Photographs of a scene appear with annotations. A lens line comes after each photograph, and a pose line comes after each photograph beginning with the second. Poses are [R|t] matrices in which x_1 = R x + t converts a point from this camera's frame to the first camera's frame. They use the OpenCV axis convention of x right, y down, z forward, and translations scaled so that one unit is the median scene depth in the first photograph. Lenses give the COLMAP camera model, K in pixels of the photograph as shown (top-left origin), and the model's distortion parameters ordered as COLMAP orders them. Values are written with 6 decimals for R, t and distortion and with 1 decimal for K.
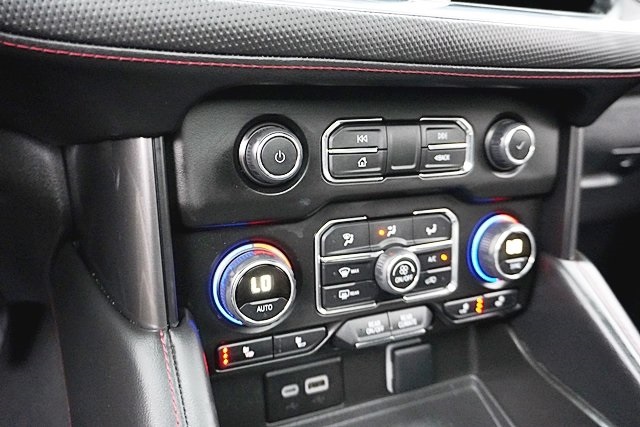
lens RADIAL K [[533.9, 0, 320.0], [0, 533.9, 213.5], [0, 0, 1]] dist [-0.006222, 0.004042]
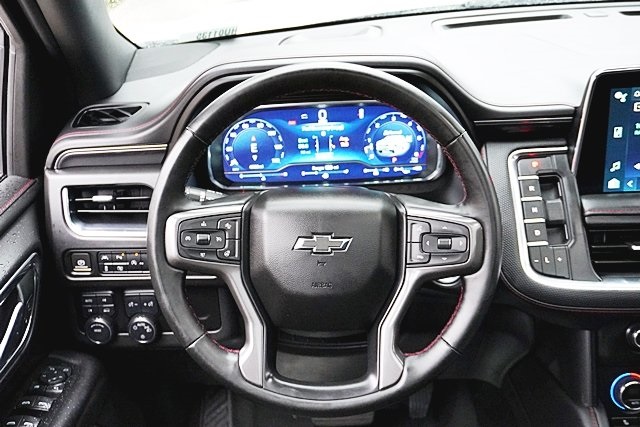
lens RADIAL K [[769.4, 0, 318.3], [0, 769.4, 223.4], [0, 0, 1]] dist [0.025672, 0.032095]
pose [[0.897628, 0.027020, -0.439925, 0.098956], [-0.040637, 0.998941, -0.021562, -0.397448], [0.438876, 0.037231, 0.897776, -2.227634]]
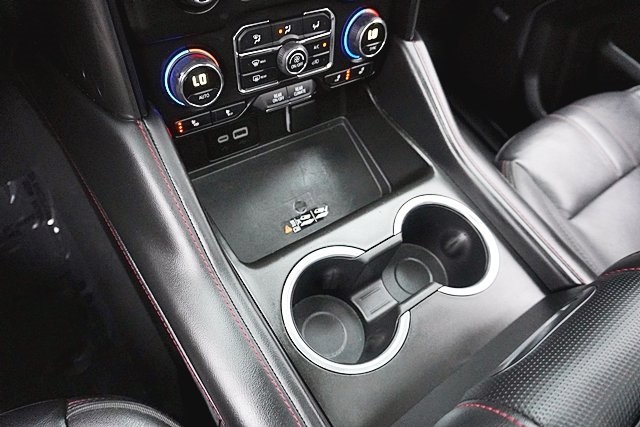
lens RADIAL K [[429.7, 0, 320.0], [0, 429.7, 213.5], [0, 0, 1]] dist [-0.045460, 0.049172]
pose [[0.977497, -0.105878, 0.182456, -0.035601], [-0.011612, 0.836602, 0.547689, -0.173990], [-0.210631, -0.537483, 0.816546, -0.172372]]
